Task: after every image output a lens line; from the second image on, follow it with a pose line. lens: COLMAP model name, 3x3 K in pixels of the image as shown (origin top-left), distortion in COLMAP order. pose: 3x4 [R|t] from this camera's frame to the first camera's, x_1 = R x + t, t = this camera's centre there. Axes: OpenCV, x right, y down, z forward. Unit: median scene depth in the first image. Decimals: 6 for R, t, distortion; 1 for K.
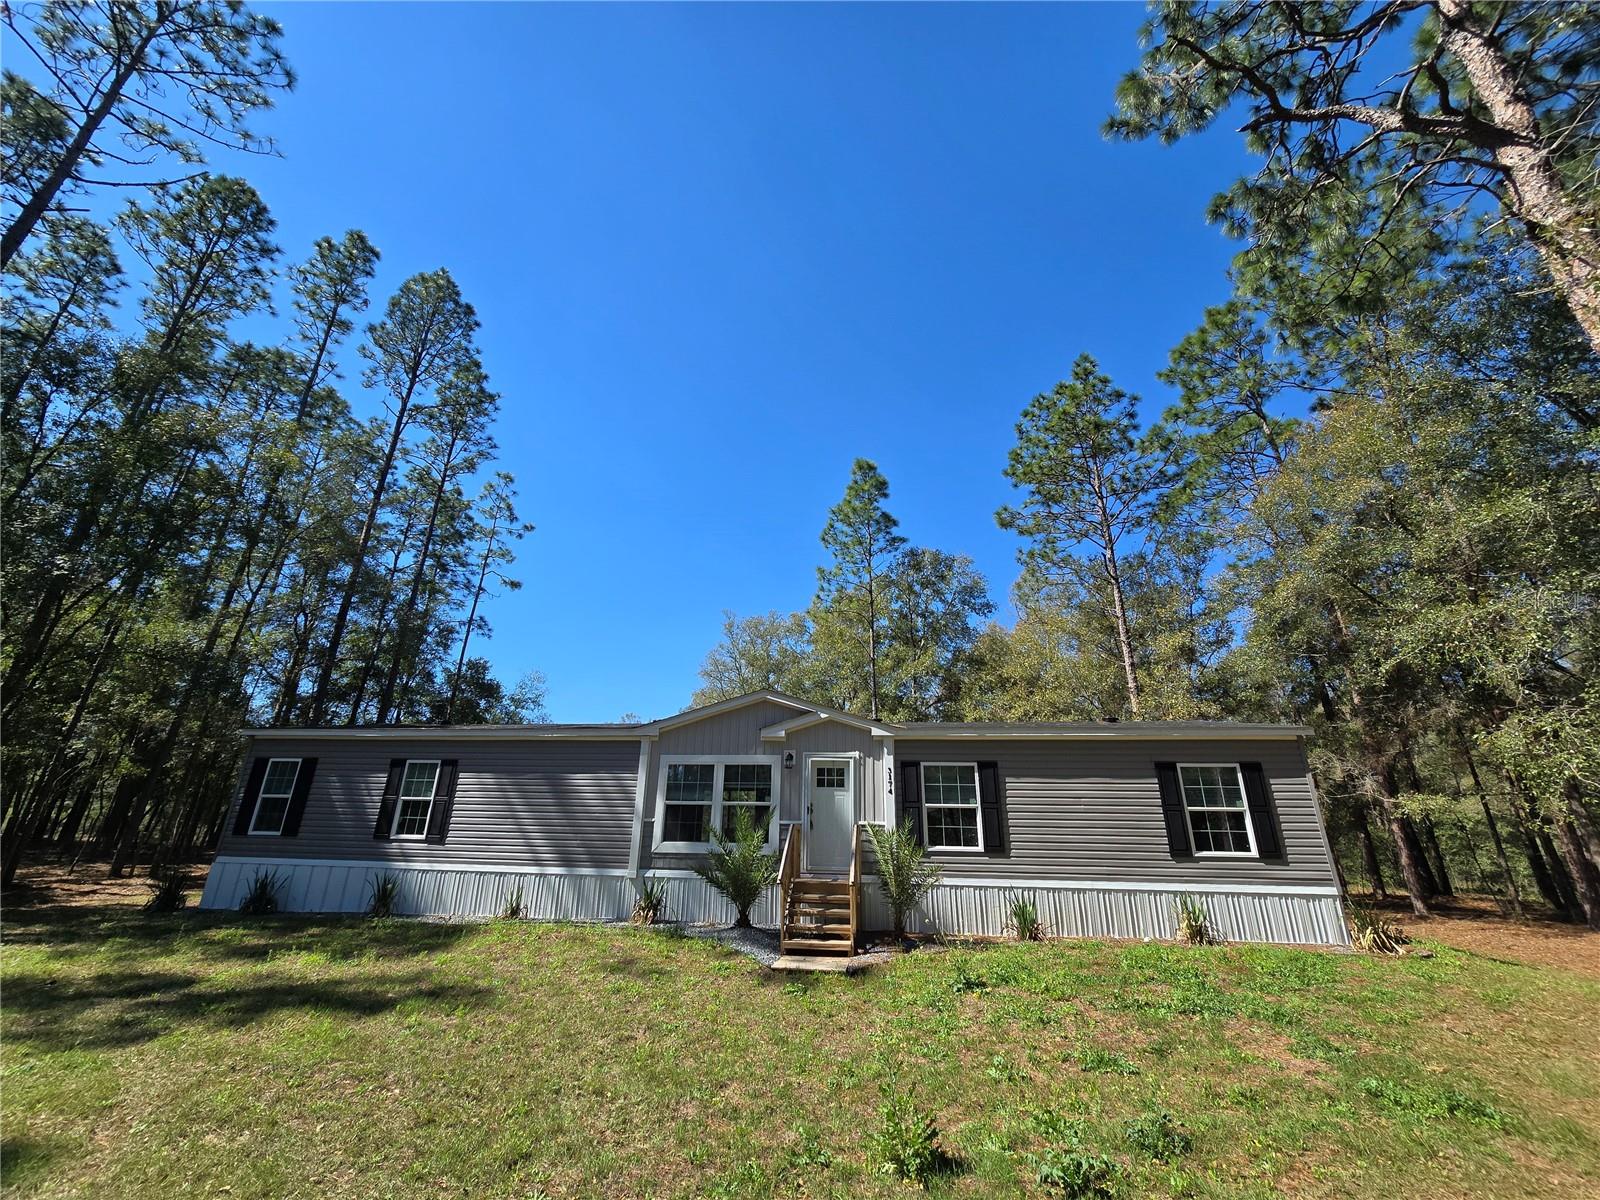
lens RADIAL K [[654.3, 0, 796.2], [0, 654.3, 603.8], [0, 0, 1]] dist [-0.004869, -0.000096]
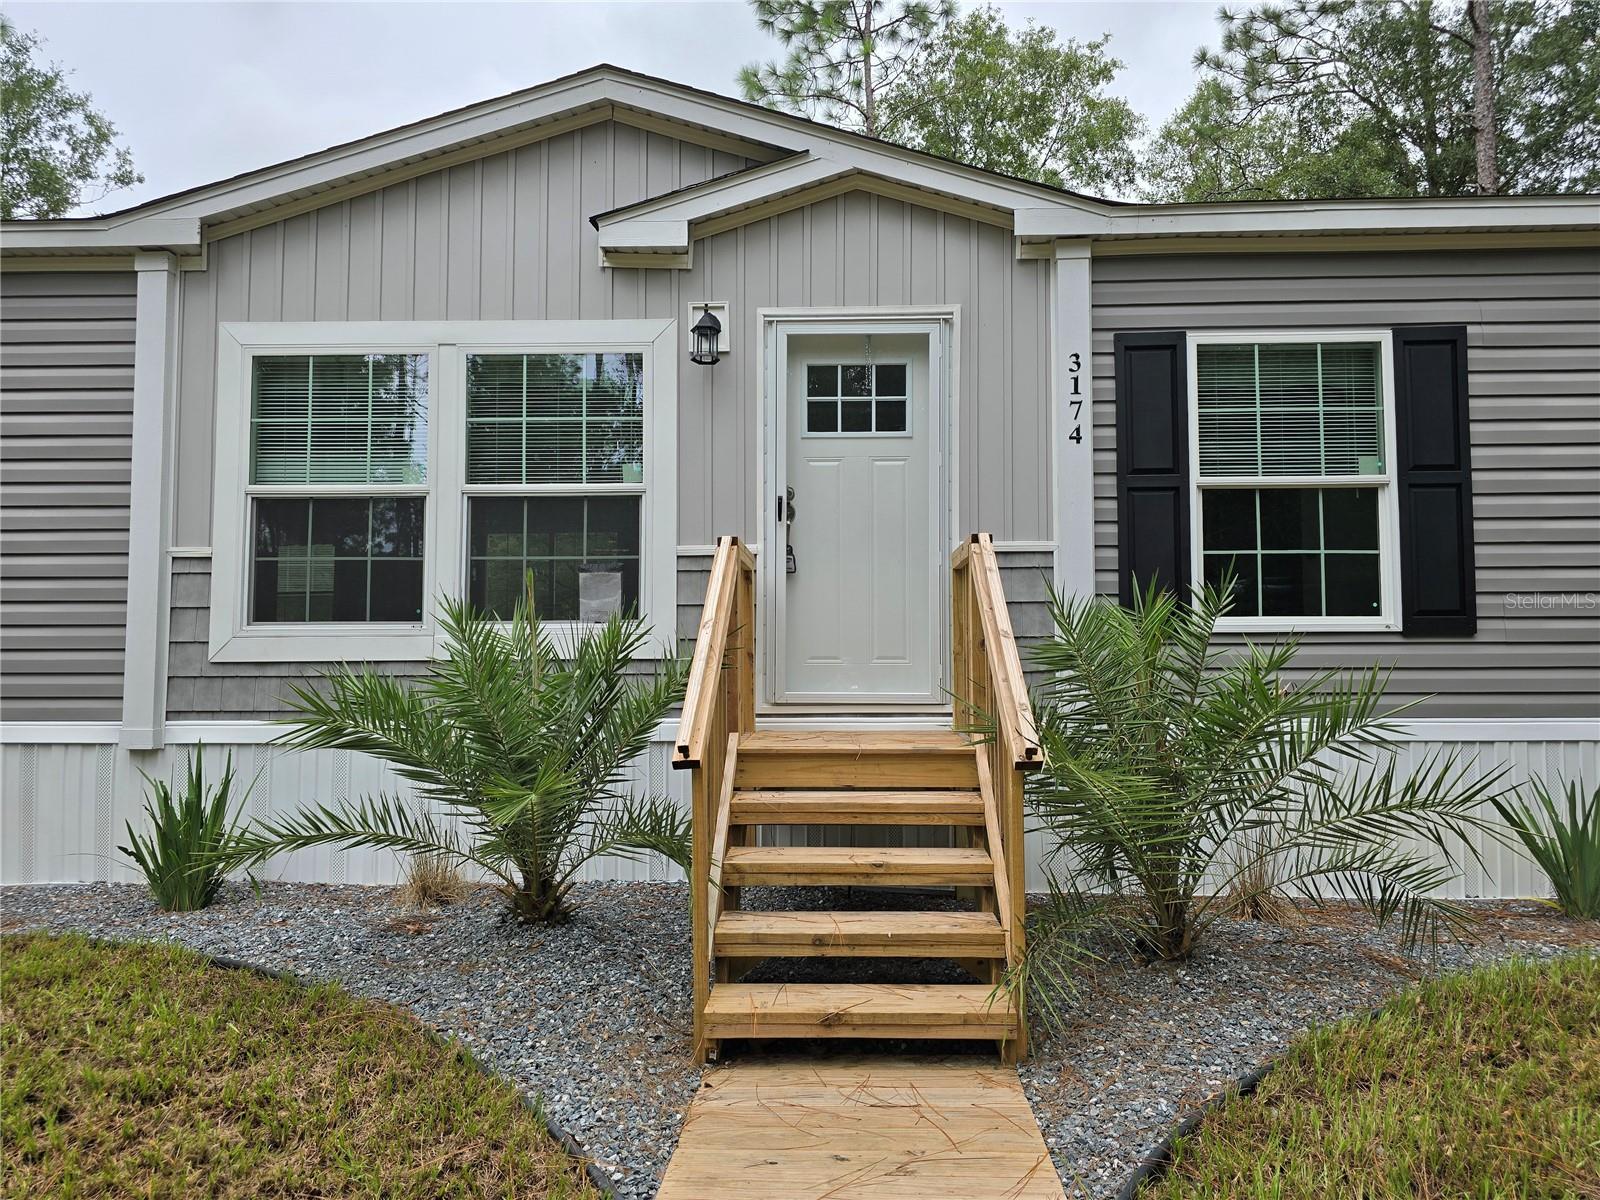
lens RADIAL K [[1066.6, 0, 814.3], [0, 1066.6, 595.8], [0, 0, 1]] dist [0.043912, -0.021438]
pose [[0.994624, -0.016352, 0.102252, -0.013844], [-0.014457, 0.955855, 0.293484, 0.214458], [-0.102537, -0.293384, 0.950480, 0.545938]]
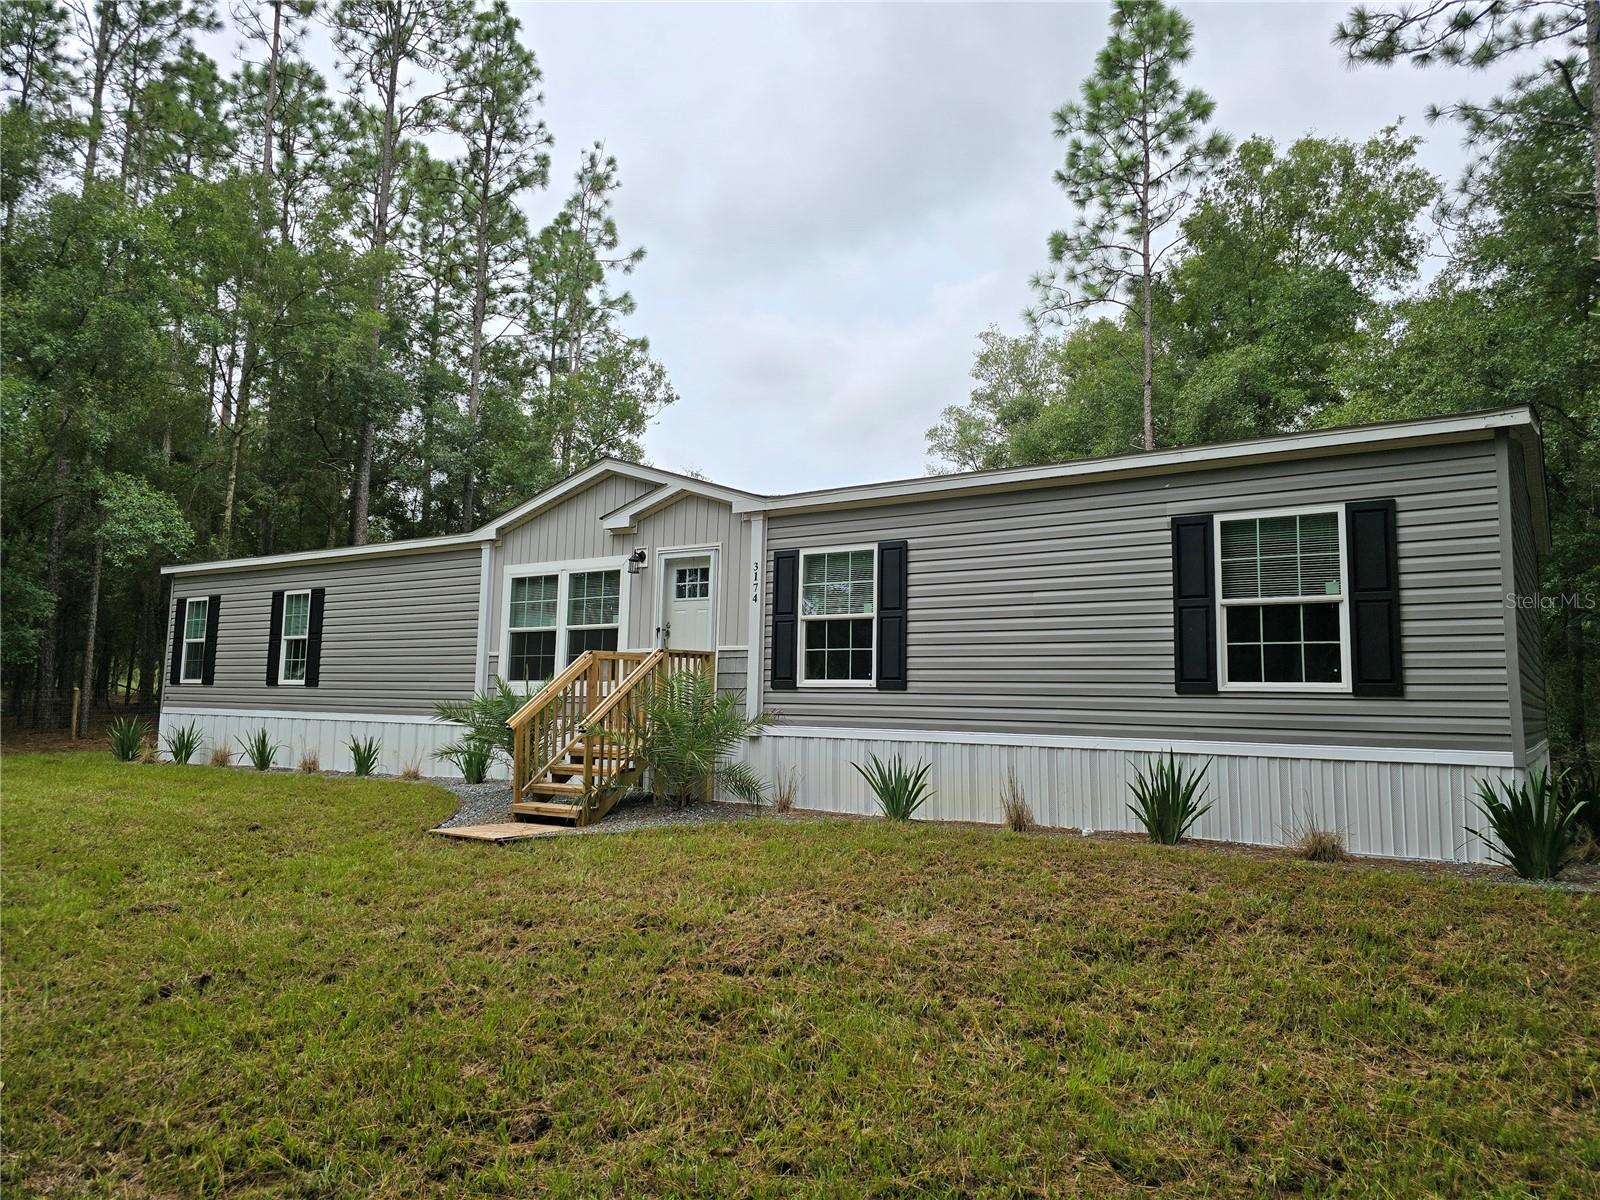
lens RADIAL K [[1066.6, 0, 802.1], [0, 1066.6, 595.5], [0, 0, 1]] dist [0.043912, -0.021438]
pose [[0.893225, -0.048250, -0.447013, 0.618927], [0.151077, 0.968626, 0.197332, 0.088003], [0.423467, -0.243796, 0.872490, 0.129703]]
